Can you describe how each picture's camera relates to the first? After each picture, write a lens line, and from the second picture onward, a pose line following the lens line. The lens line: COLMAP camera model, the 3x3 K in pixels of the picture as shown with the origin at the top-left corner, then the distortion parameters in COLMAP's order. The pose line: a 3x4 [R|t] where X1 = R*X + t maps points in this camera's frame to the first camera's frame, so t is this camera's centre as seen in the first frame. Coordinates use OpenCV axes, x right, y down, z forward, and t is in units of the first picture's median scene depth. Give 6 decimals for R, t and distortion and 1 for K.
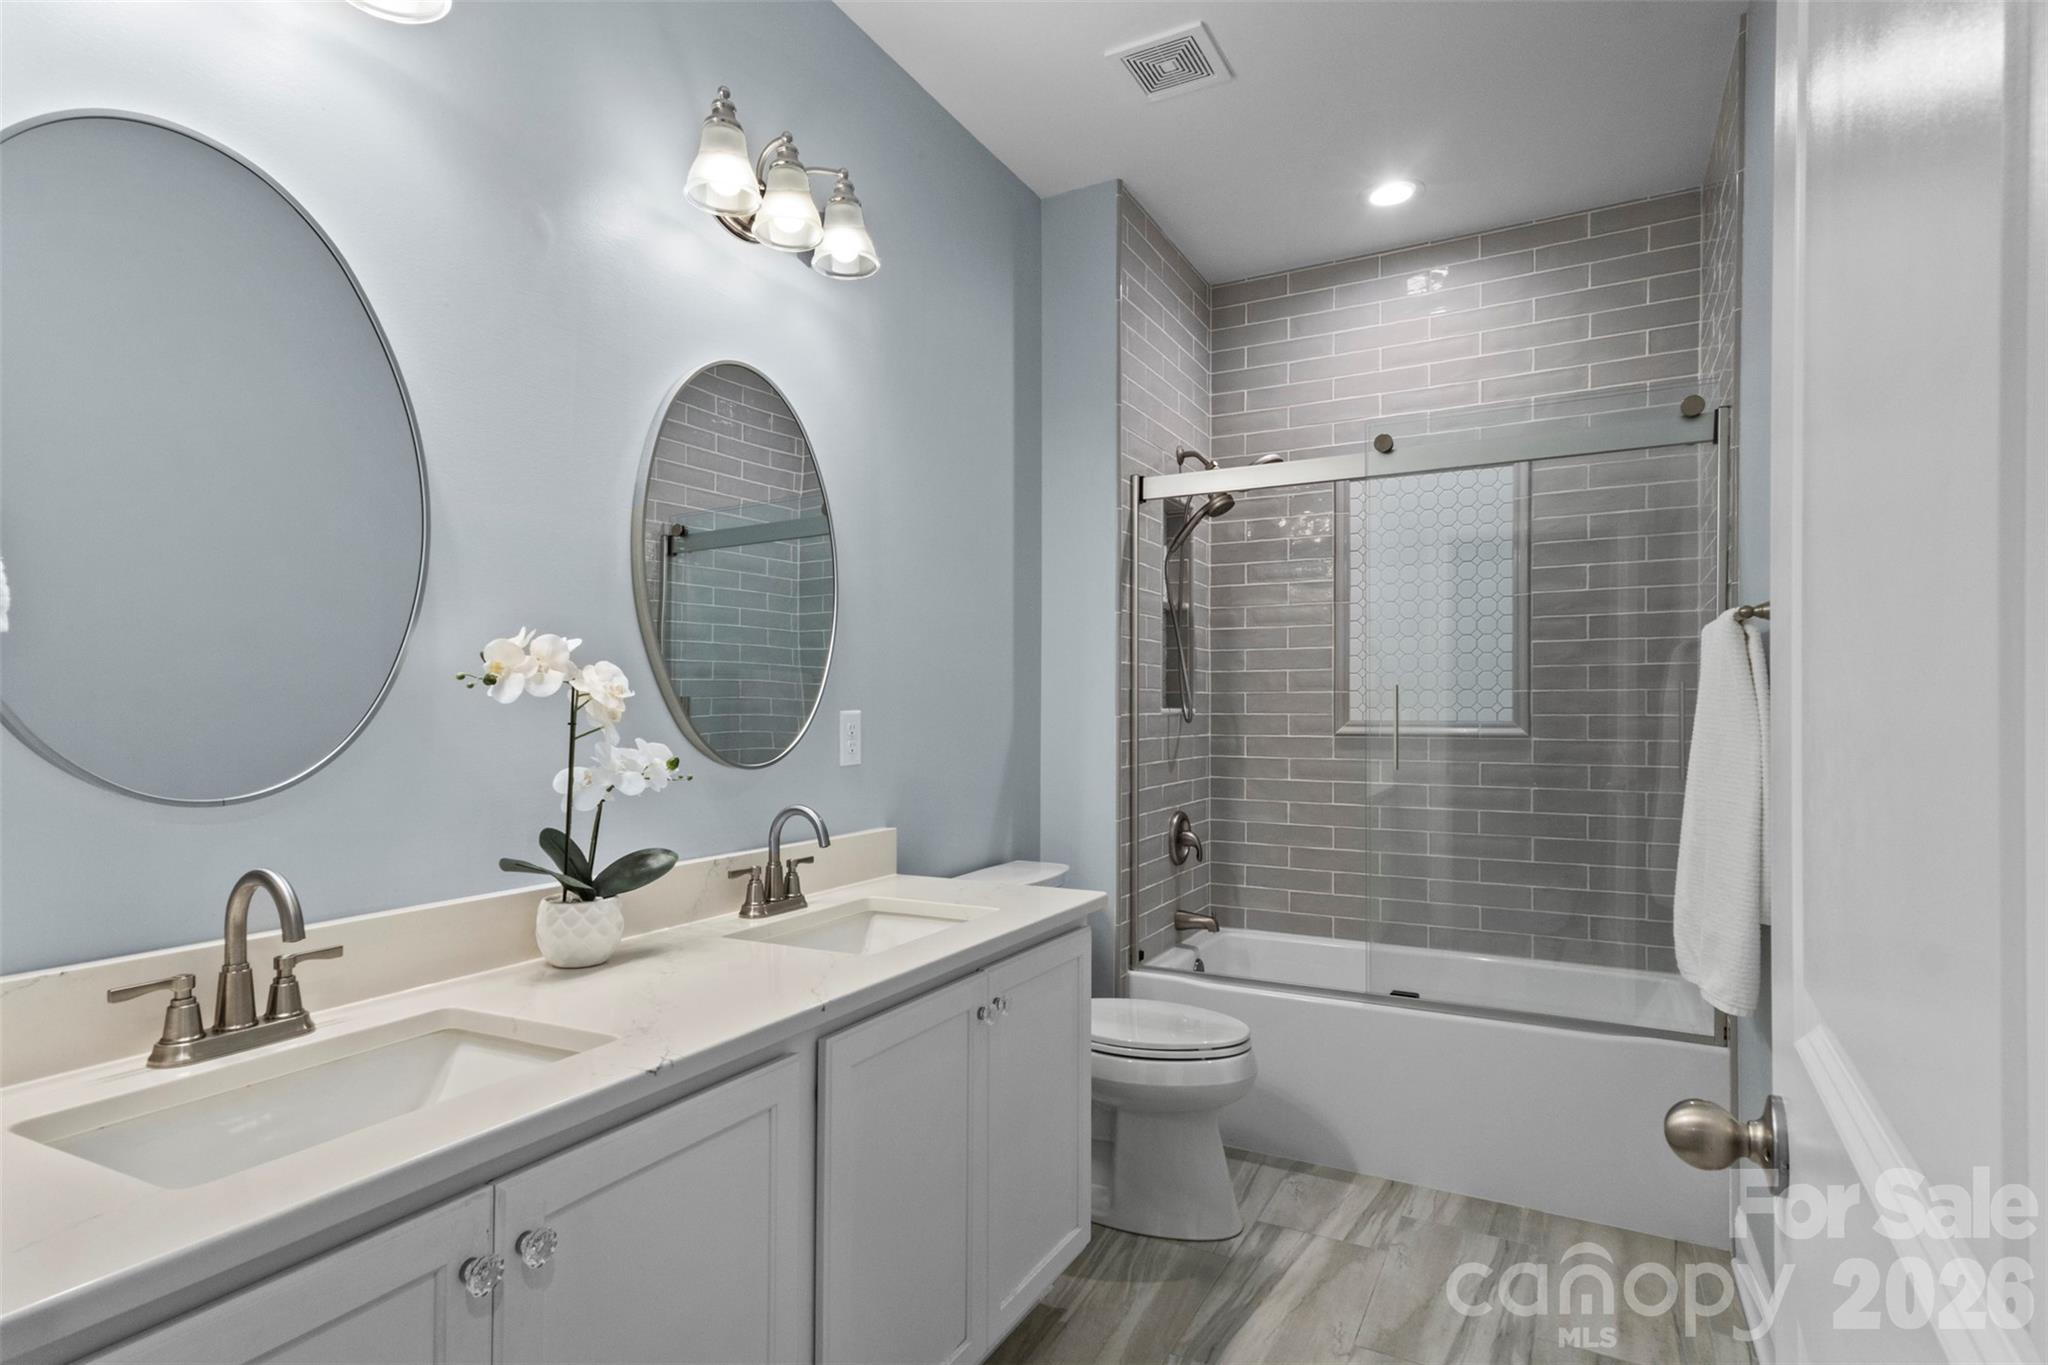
lens RADIAL K [[1072.3, 0, 1031.4], [0, 1072.3, 704.1], [0, 0, 1]] dist [0.042706, 0.000415]
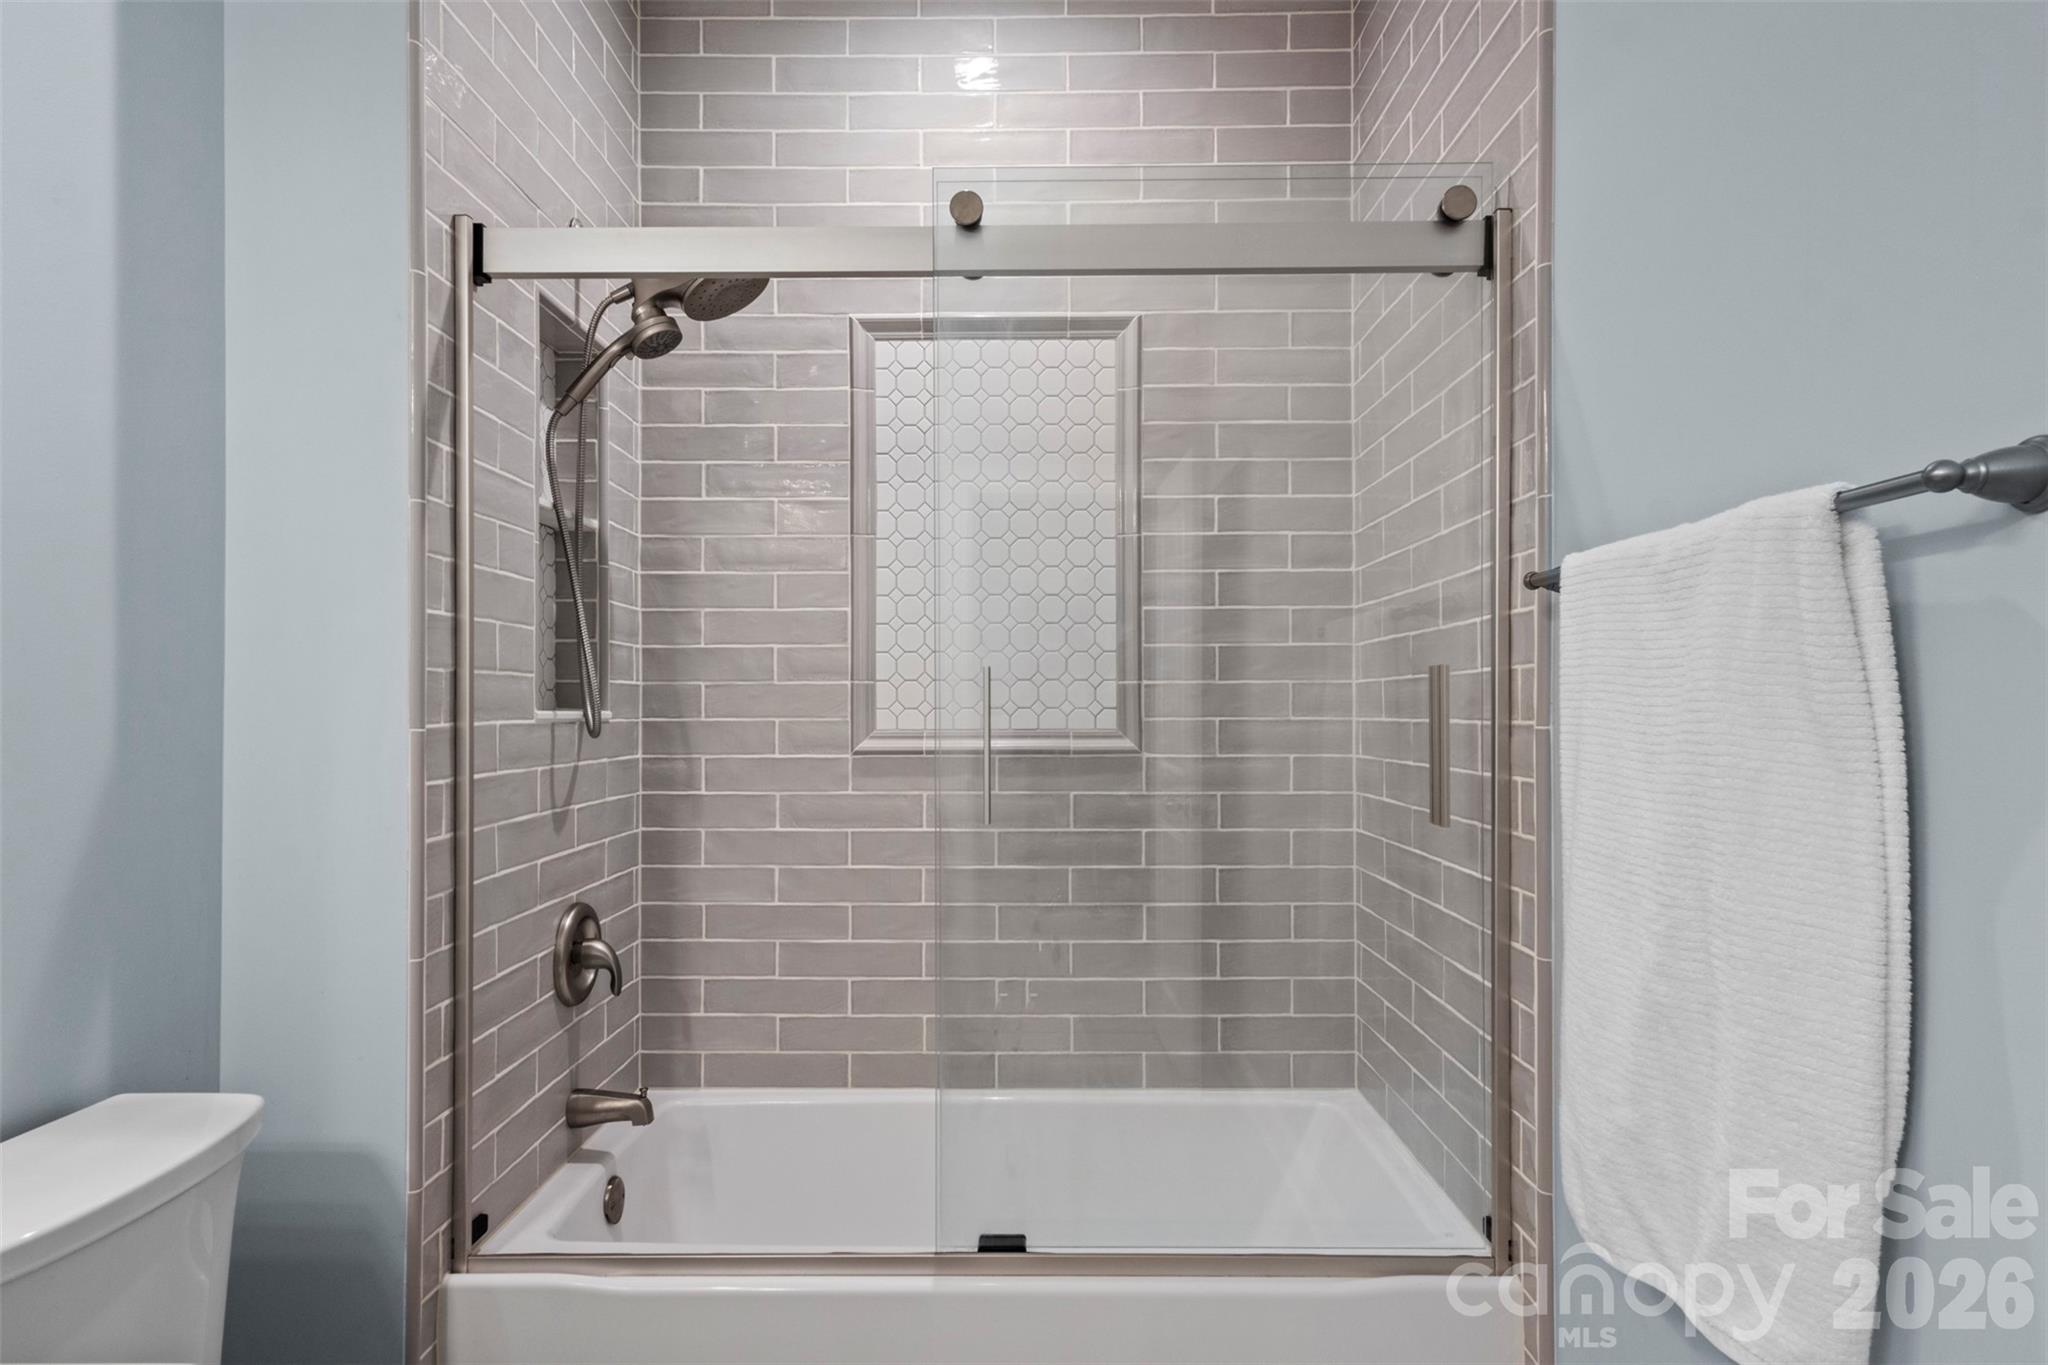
lens RADIAL K [[1126.4, 0, 1027.5], [0, 1126.4, 707.5], [0, 0, 1]] dist [0.005323, 0.000049]
pose [[0.888877, -0.001904, 0.458142, 0.080829], [0.000535, 0.999995, 0.003119, 0.000799], [-0.458146, -0.002527, 0.888873, 0.401479]]
